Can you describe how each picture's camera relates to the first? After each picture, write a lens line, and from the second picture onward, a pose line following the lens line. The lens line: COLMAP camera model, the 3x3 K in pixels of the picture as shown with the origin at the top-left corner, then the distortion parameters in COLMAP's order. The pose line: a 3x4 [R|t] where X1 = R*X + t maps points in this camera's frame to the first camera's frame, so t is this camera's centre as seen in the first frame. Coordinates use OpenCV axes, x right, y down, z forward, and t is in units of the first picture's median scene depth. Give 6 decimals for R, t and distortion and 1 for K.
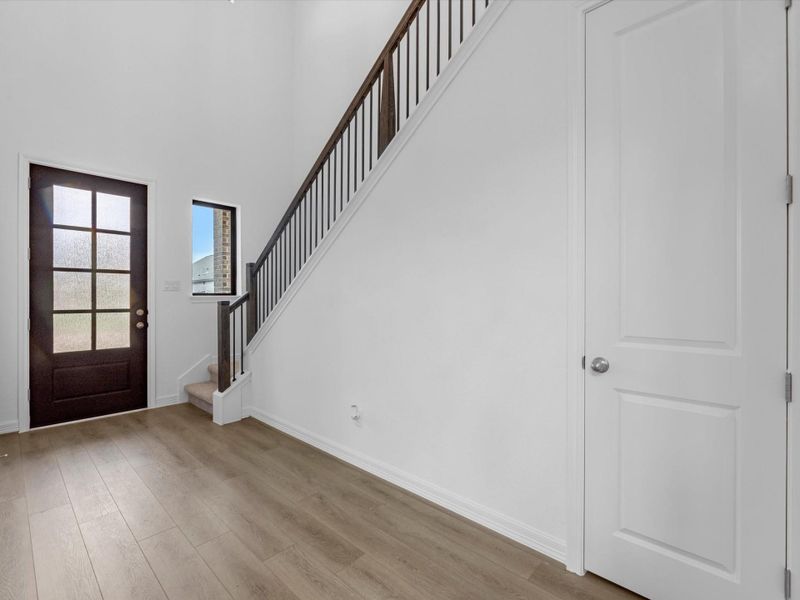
lens RADIAL K [[371.1, 0, 402.0], [0, 371.1, 304.8], [0, 0, 1]] dist [0.001458, -0.000612]
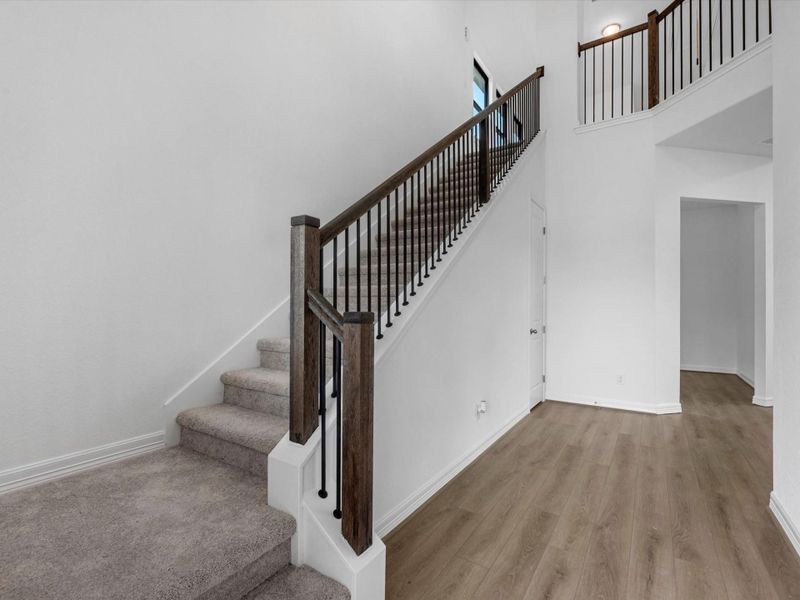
lens RADIAL K [[371.1, 0, 402.0], [0, 371.1, 304.8], [0, 0, 1]] dist [0.001458, -0.000612]
pose [[-0.158396, -0.000126, 0.987376, -1.408552], [0.008953, 0.999959, 0.001564, -0.041155], [-0.987335, 0.009088, -0.158388, 1.630457]]
